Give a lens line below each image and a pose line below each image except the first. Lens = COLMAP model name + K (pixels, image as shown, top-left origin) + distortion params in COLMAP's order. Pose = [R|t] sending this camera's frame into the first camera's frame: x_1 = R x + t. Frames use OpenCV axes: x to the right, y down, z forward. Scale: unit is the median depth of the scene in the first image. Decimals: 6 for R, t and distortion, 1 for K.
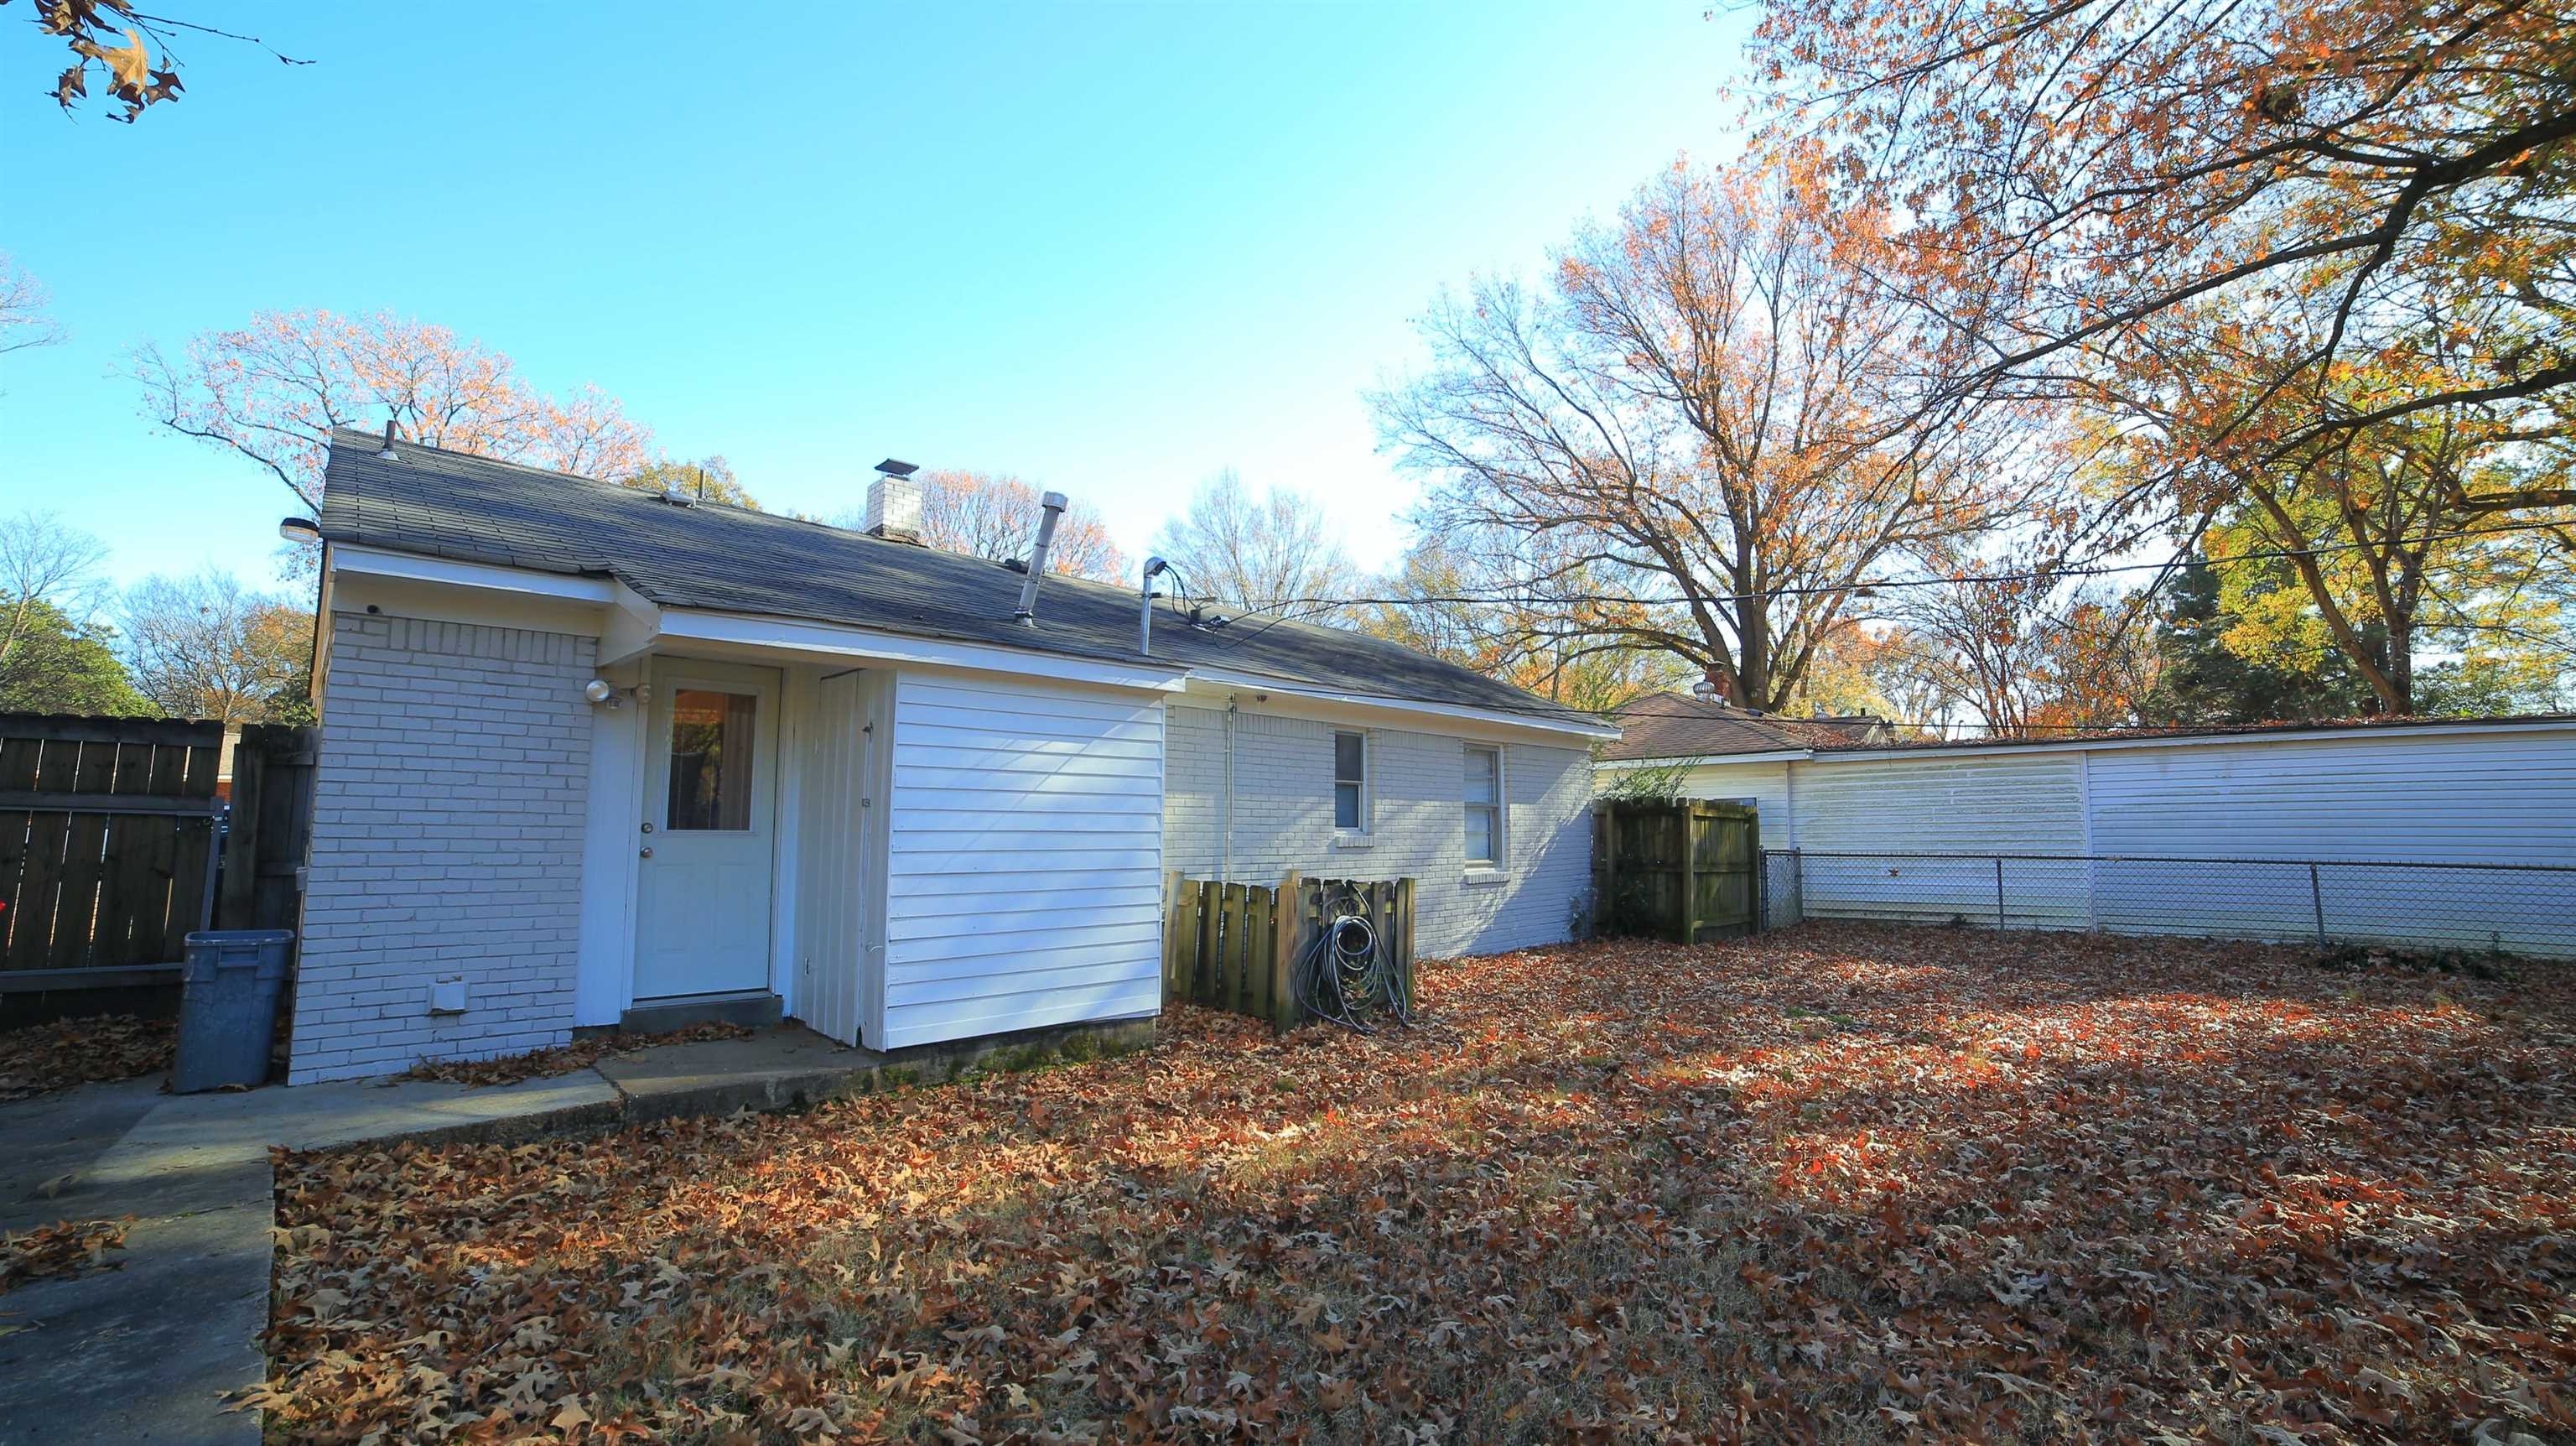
lens RADIAL K [[1043.6, 0, 1288.0], [0, 1043.6, 723.0], [0, 0, 1]] dist [-0.107447, 0.038373]
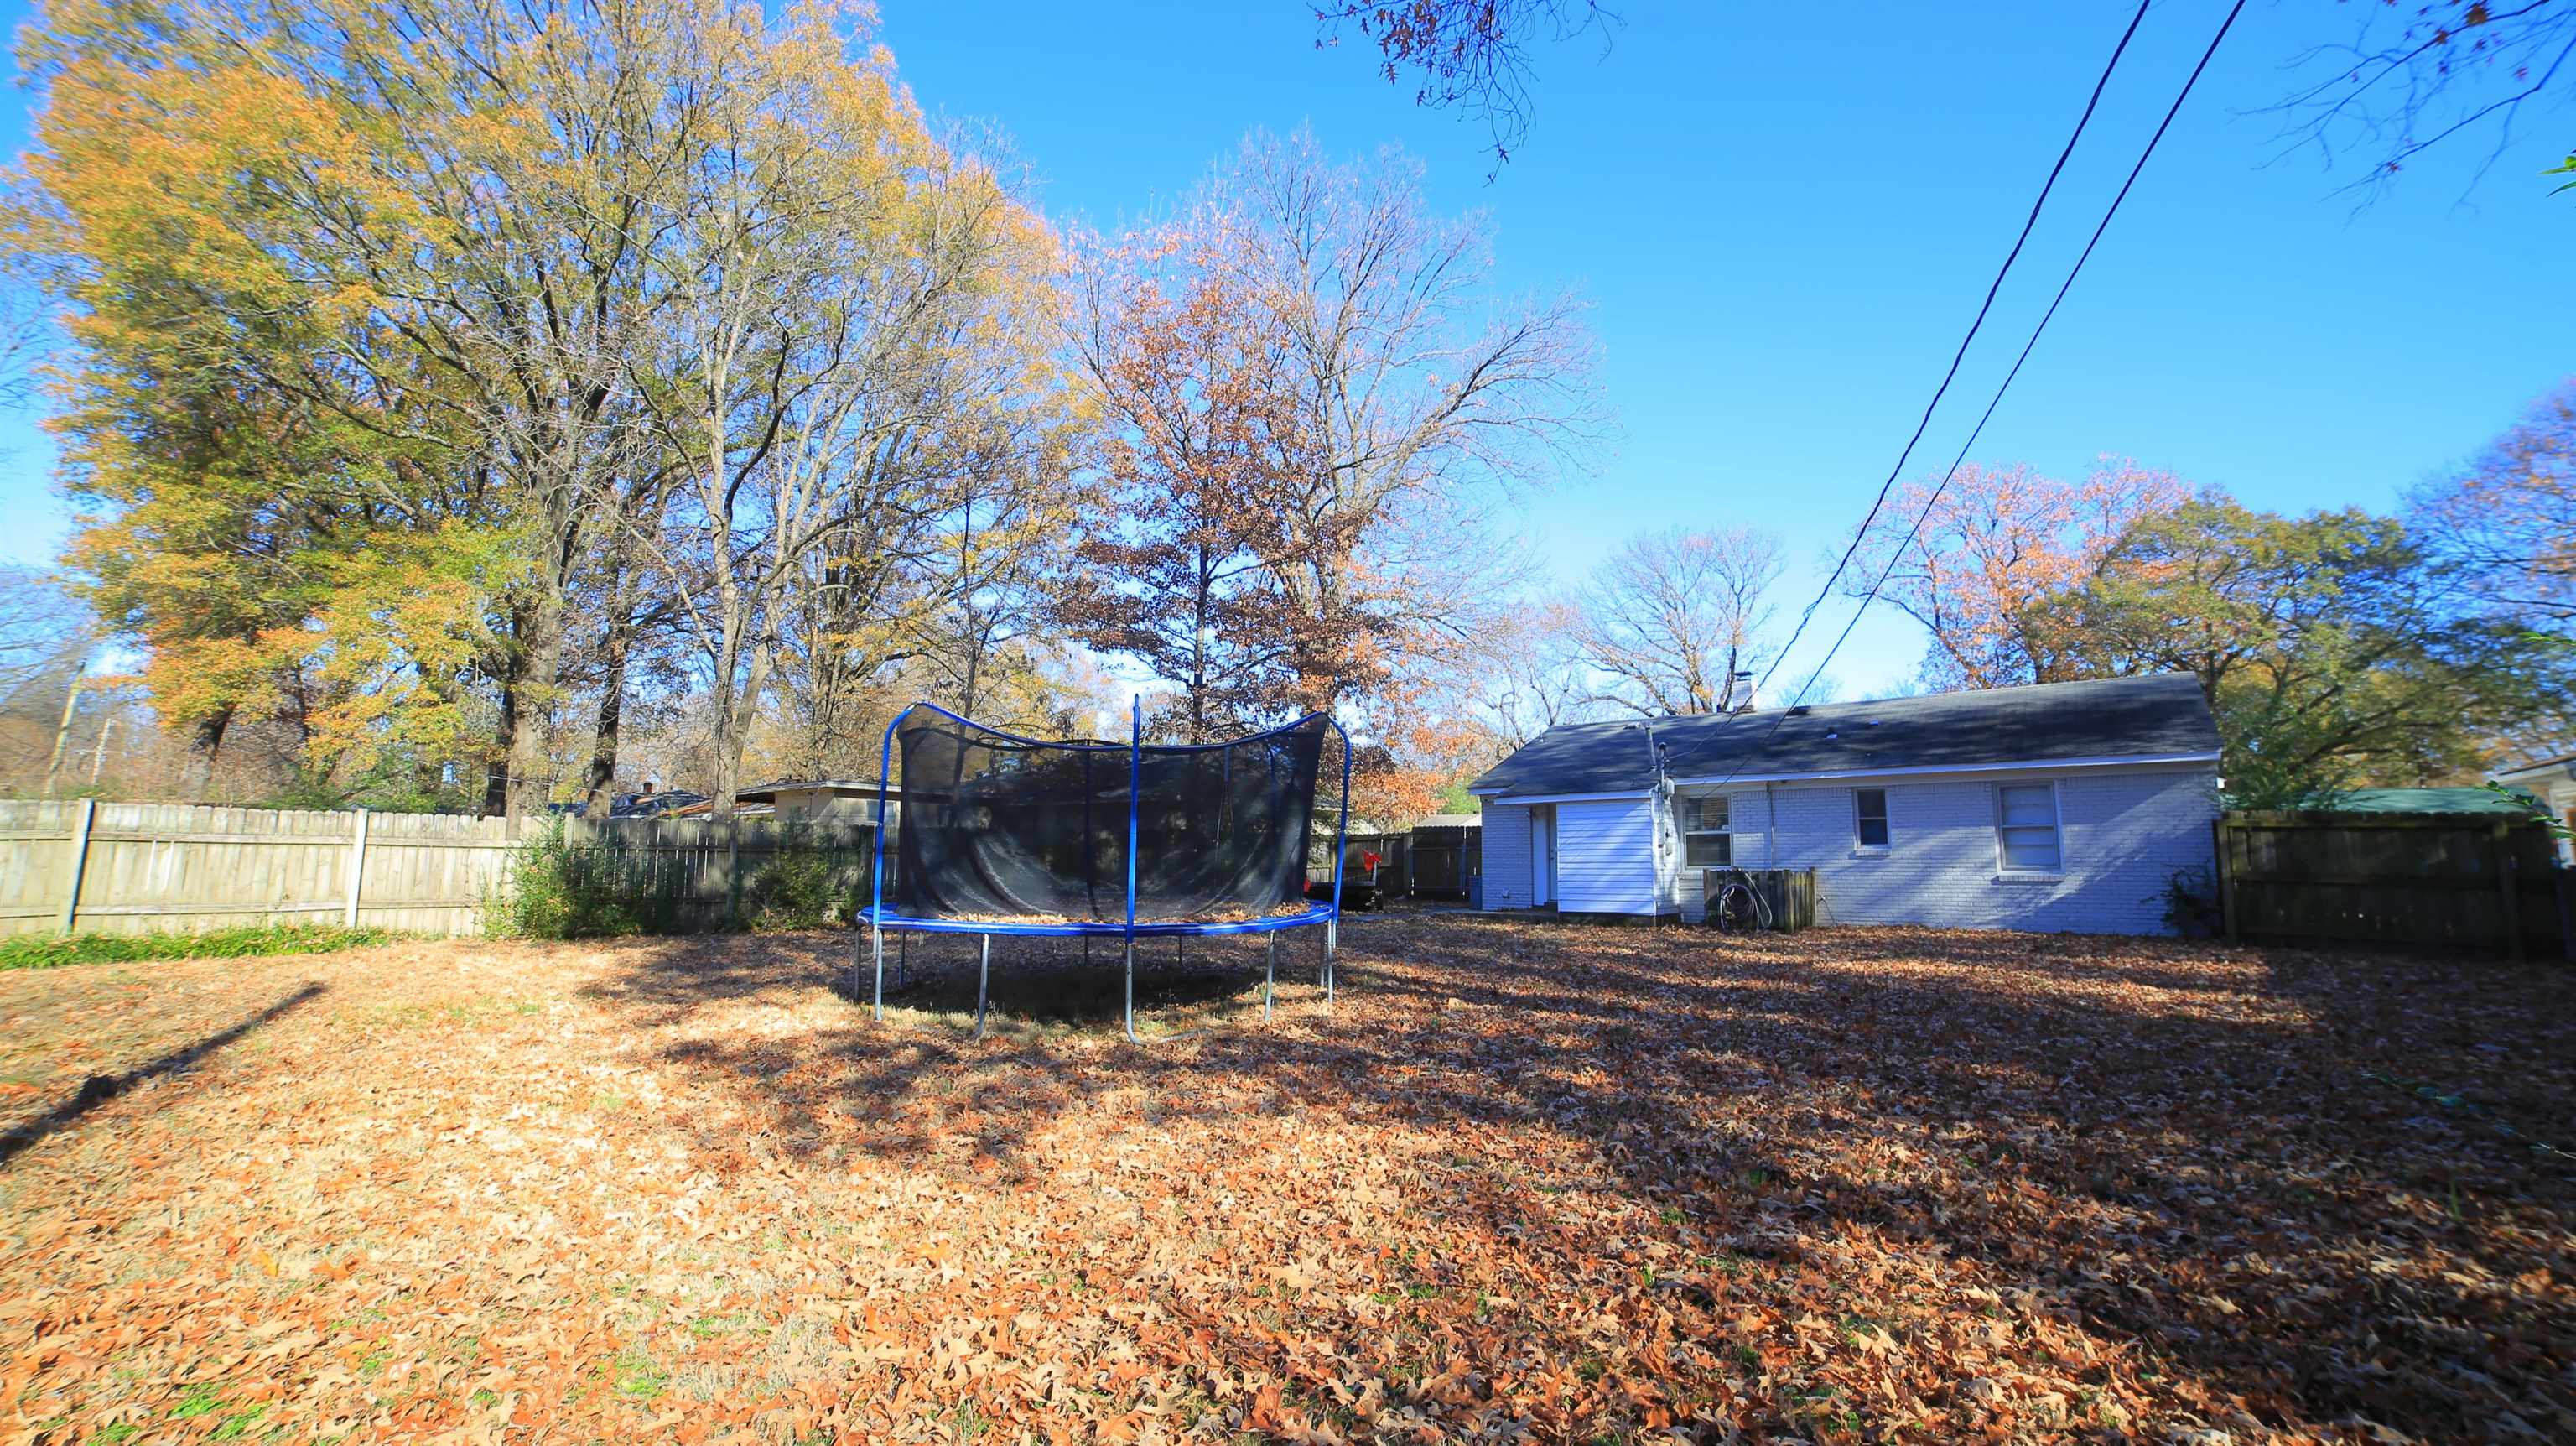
lens RADIAL K [[1043.6, 0, 1288.0], [0, 1043.6, 723.0], [0, 0, 1]] dist [-0.107447, 0.038373]
pose [[0.059827, -0.132275, -0.989406, 1.617828], [0.094988, 0.987438, -0.126269, 0.018065], [0.993679, -0.086428, 0.071640, -0.069646]]
